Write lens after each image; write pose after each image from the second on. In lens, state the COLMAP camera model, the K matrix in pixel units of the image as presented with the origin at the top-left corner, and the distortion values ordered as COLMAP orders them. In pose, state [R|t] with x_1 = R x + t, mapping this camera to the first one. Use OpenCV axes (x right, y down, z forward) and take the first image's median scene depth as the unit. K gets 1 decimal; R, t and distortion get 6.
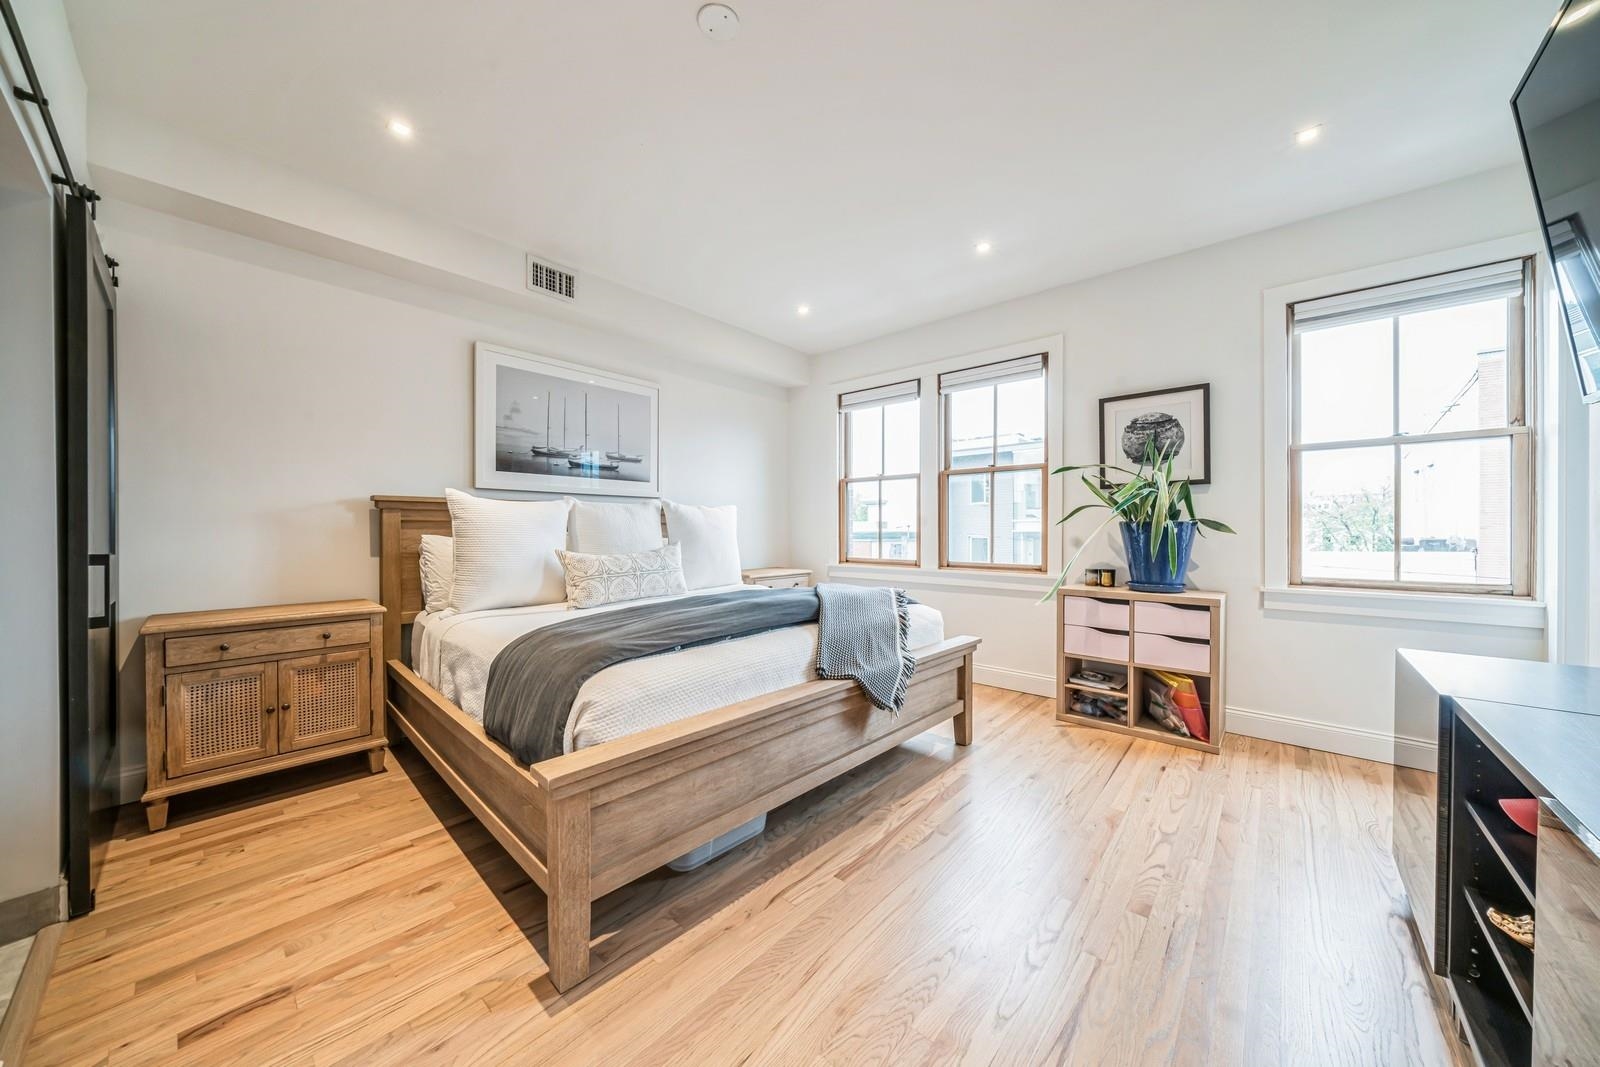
lens RADIAL K [[555.6, 0, 800.0], [0, 555.6, 533.5], [0, 0, 1]] dist [-0.001357, -0.000049]
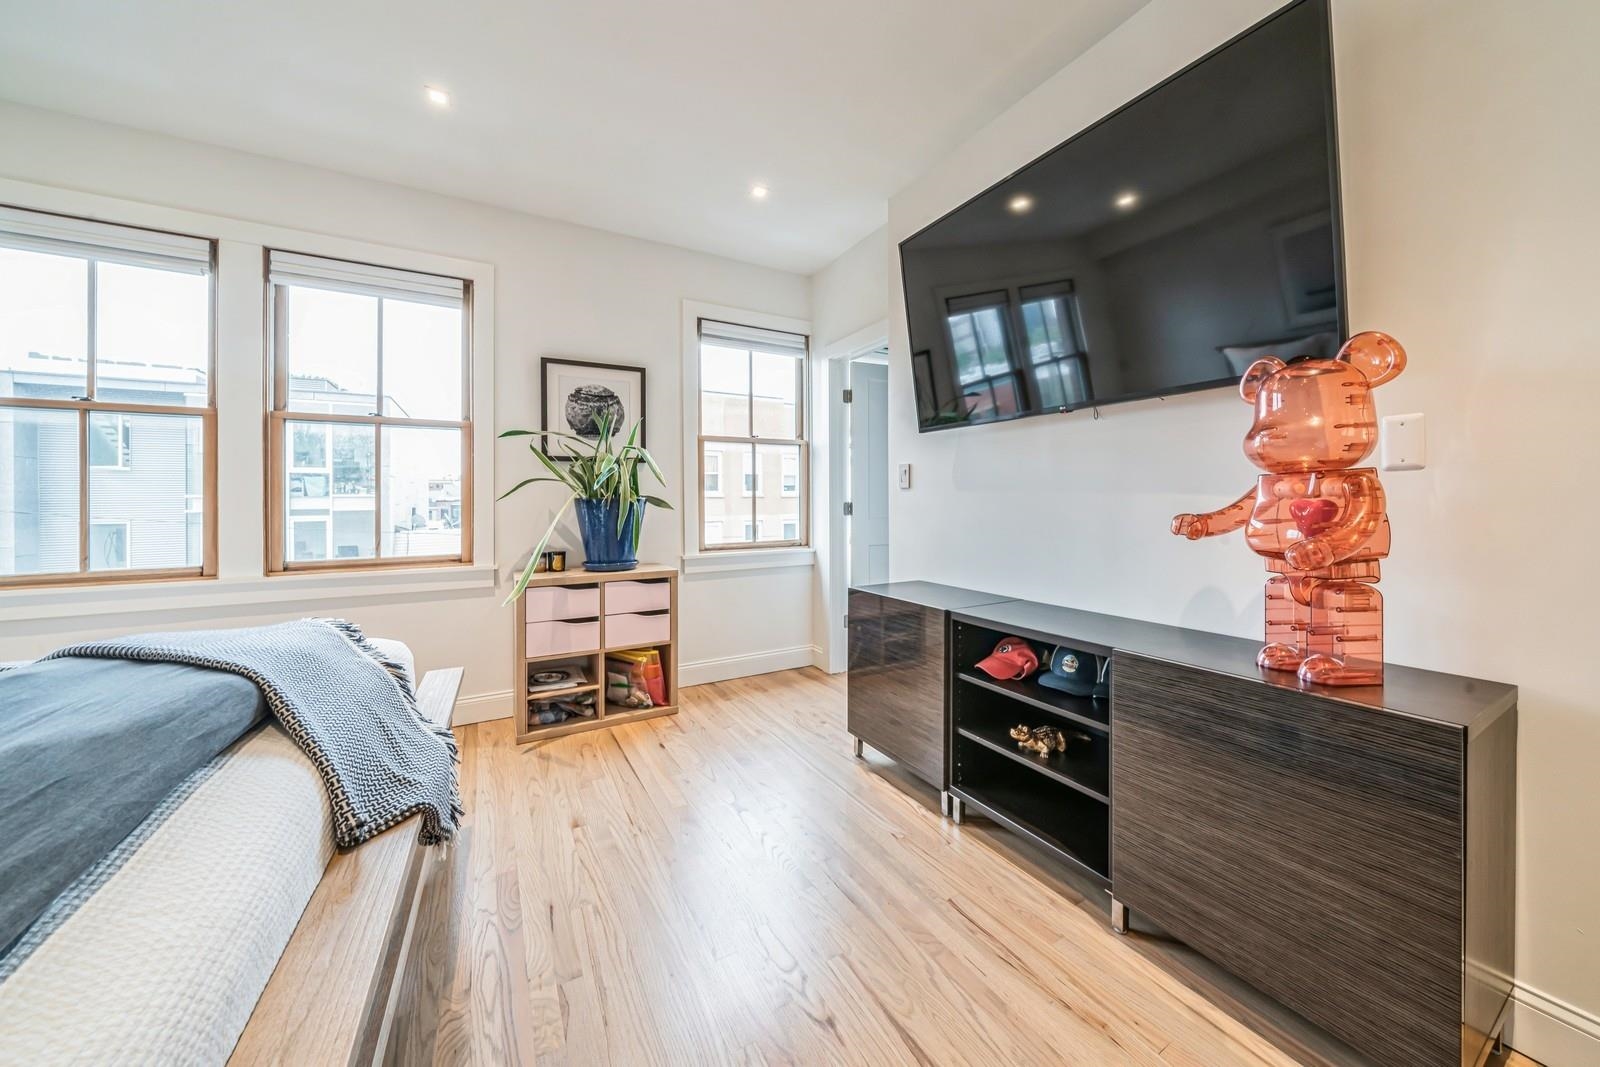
lens RADIAL K [[567.6, 0, 818.6], [0, 567.6, 501.5], [0, 0, 1]] dist [-0.005944, 0.000048]
pose [[0.302980, 0.000192, 0.952997, -0.191961], [0.015757, 0.999862, -0.005211, -0.004437], [-0.952867, 0.016595, 0.302936, 0.348166]]
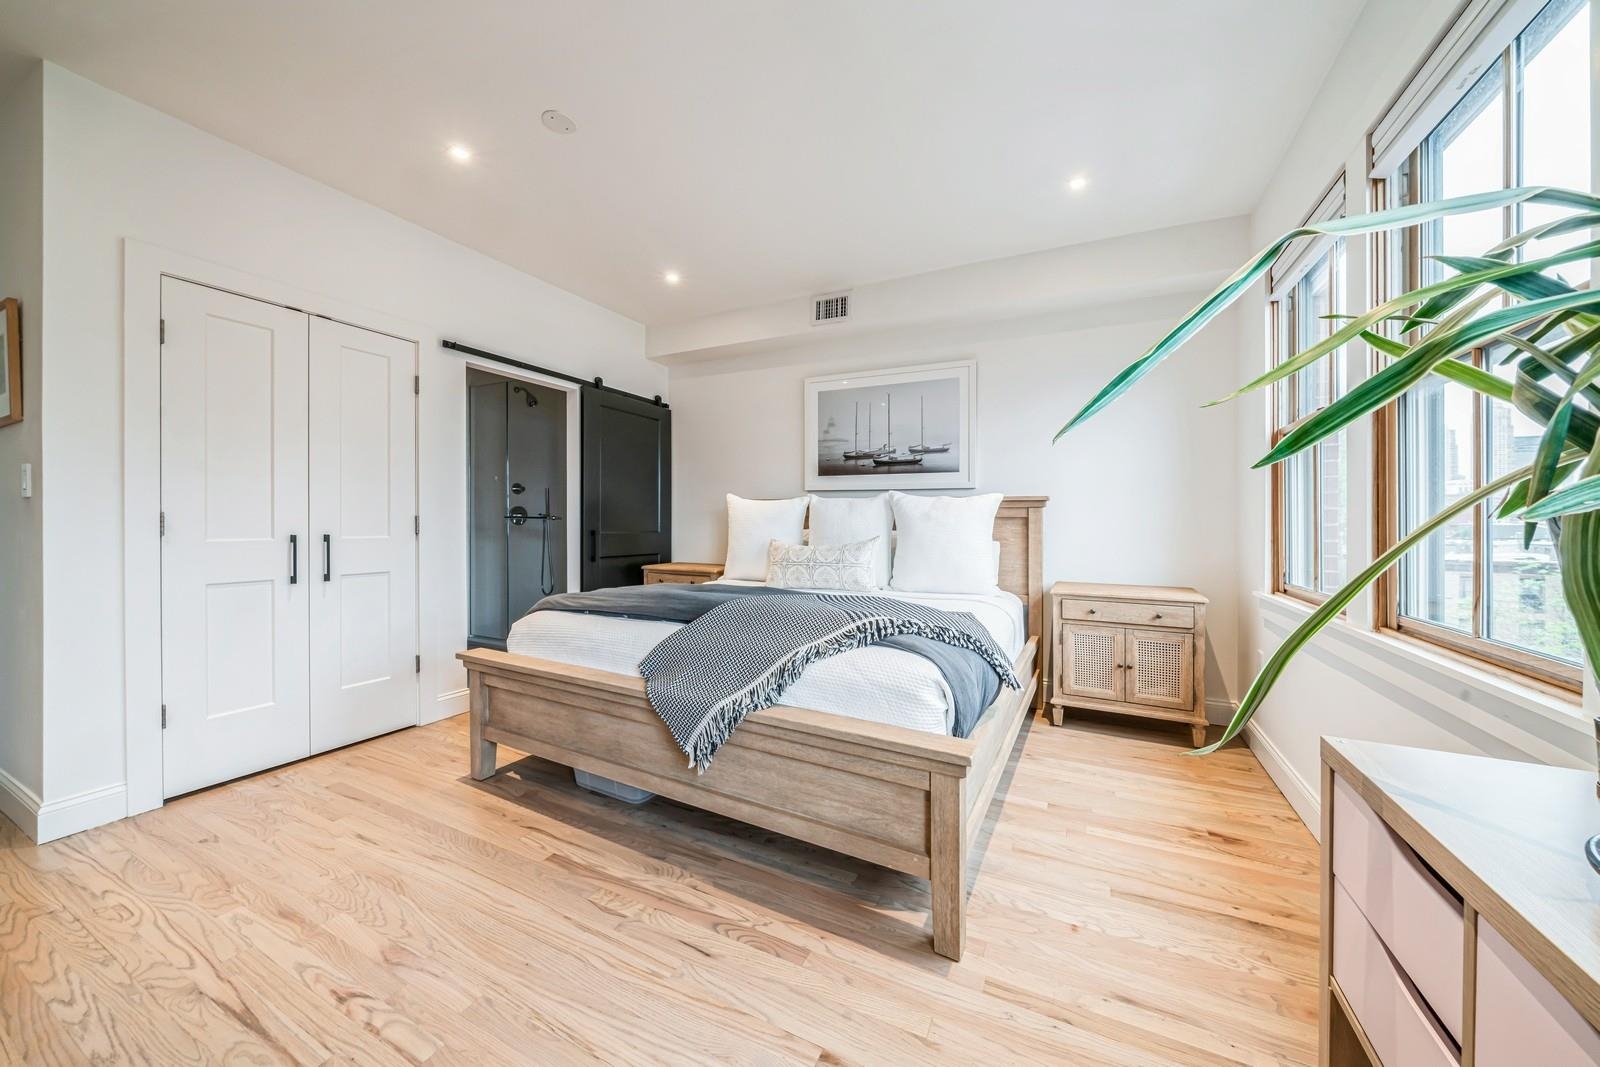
lens RADIAL K [[548.5, 0, 812.6], [0, 548.5, 527.2], [0, 0, 1]] dist [-0.005842, 0.000117]
pose [[0.264042, 0.011793, -0.964439, 0.693718], [-0.016736, 0.999831, 0.007644, -0.006743], [0.964366, 0.014123, 0.264194, 0.703466]]
